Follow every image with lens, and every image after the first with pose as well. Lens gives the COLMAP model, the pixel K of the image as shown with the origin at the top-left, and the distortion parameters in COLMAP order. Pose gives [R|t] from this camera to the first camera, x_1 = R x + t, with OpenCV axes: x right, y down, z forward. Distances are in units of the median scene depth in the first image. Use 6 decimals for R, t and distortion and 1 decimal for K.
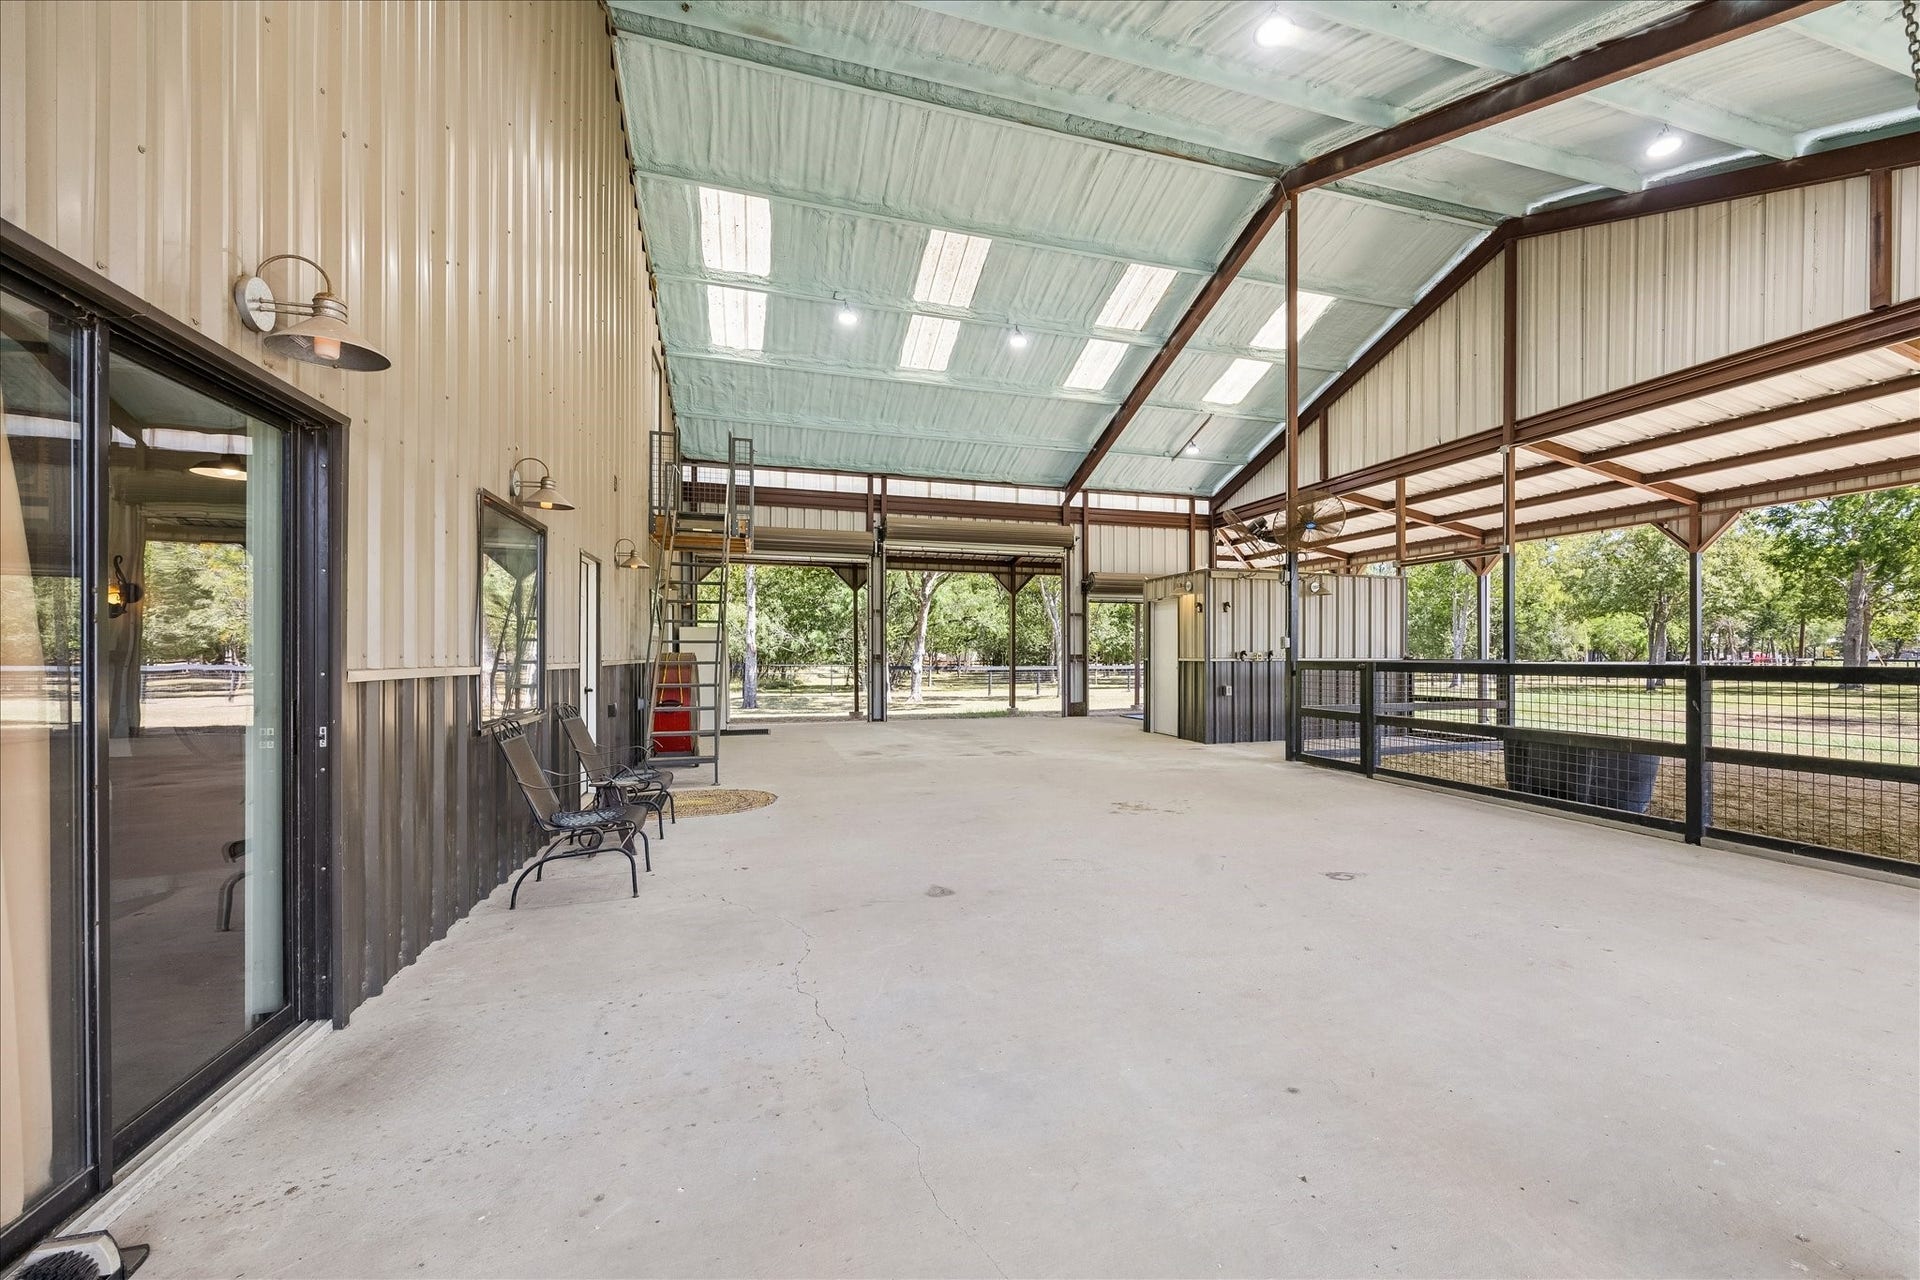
lens RADIAL K [[728.6, 0, 967.4], [0, 728.6, 643.6], [0, 0, 1]] dist [-0.001356, -0.000402]
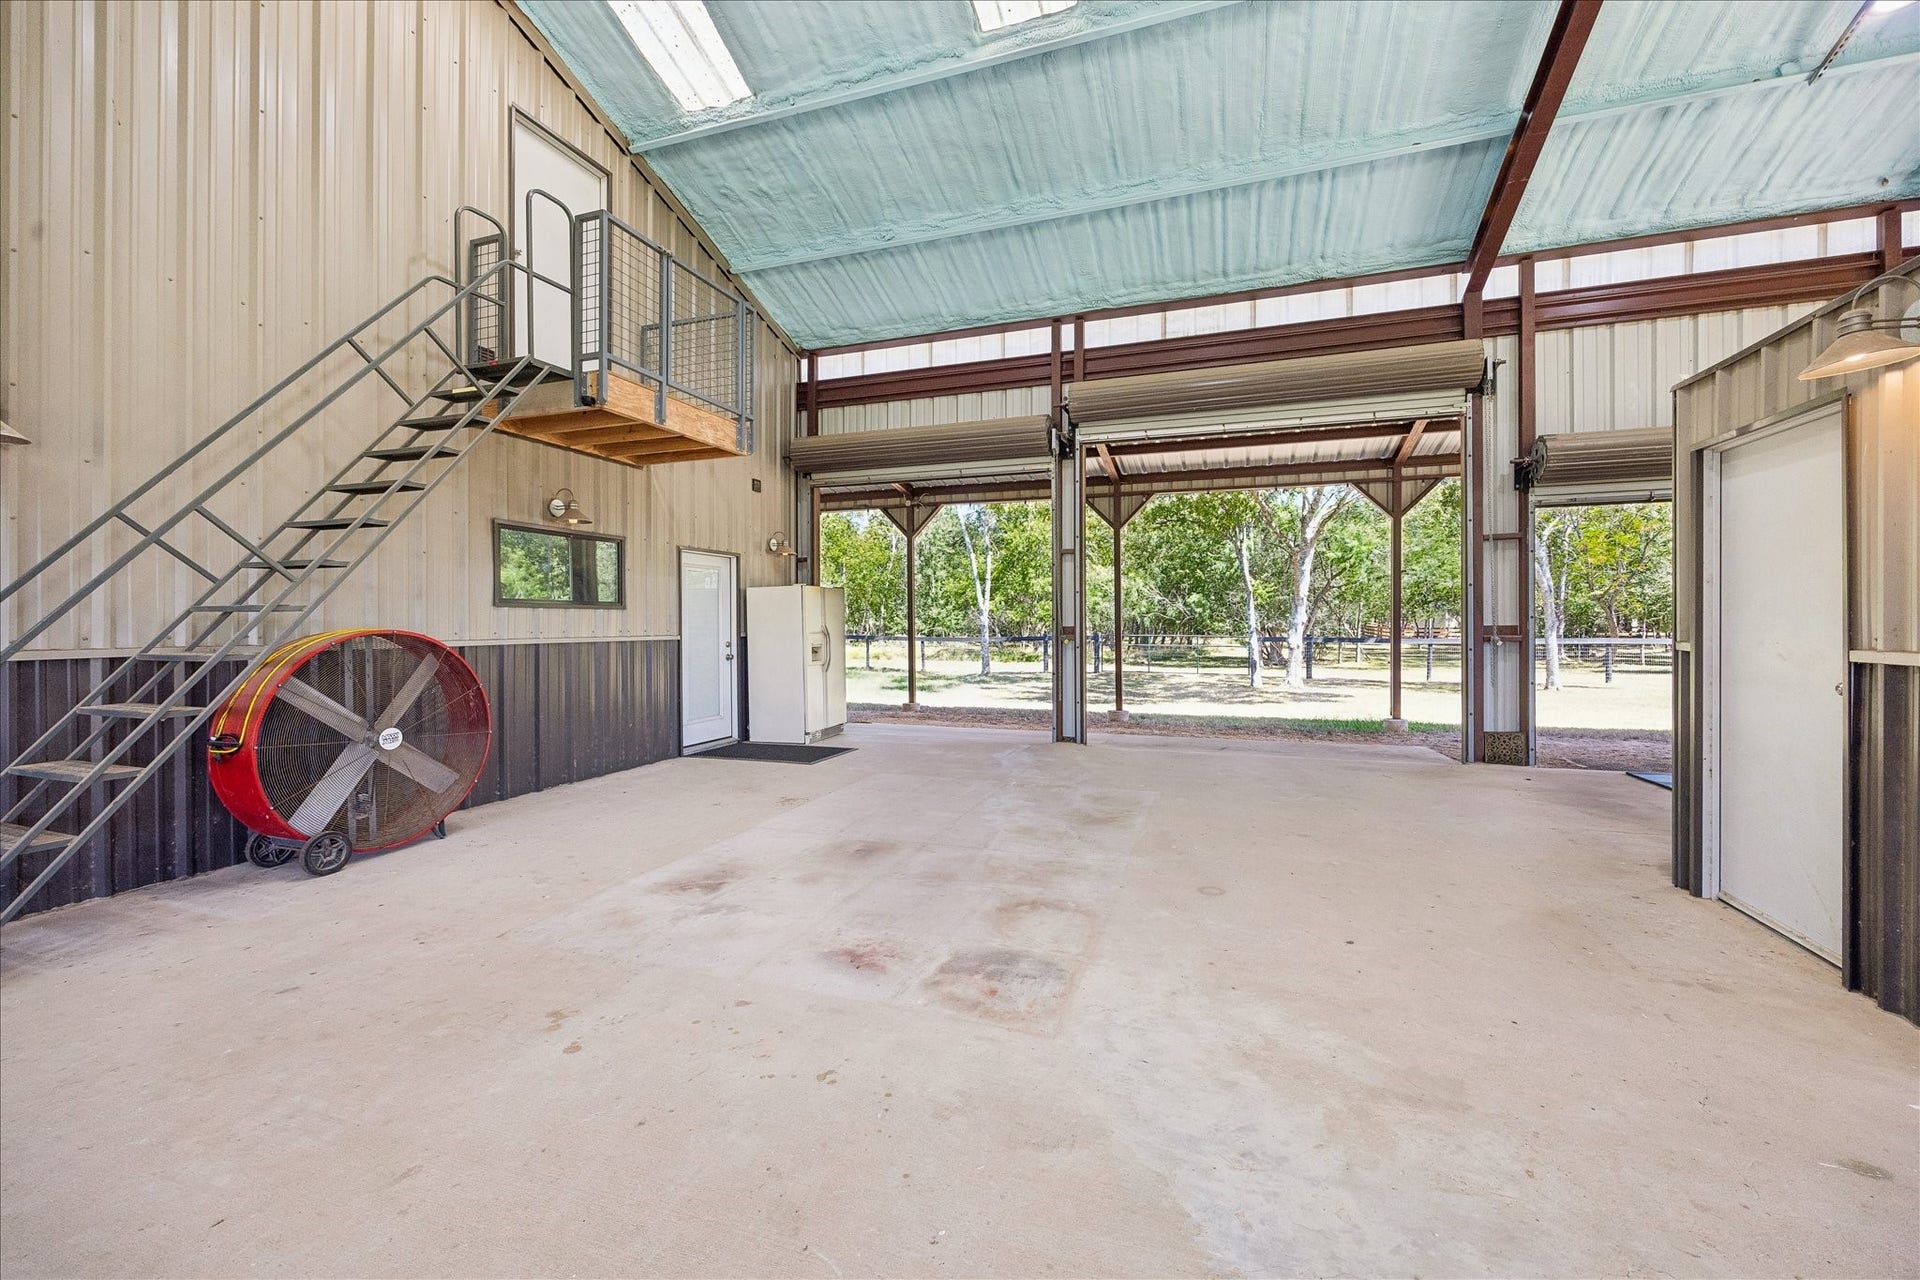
lens RADIAL K [[728.6, 0, 968.3], [0, 728.6, 617.3], [0, 0, 1]] dist [-0.001356, -0.000402]
pose [[0.831028, -0.005666, -0.556201, 0.126192], [0.010945, 0.999921, 0.006166, 0.003687], [0.556123, -0.011212, 0.831025, 0.442840]]
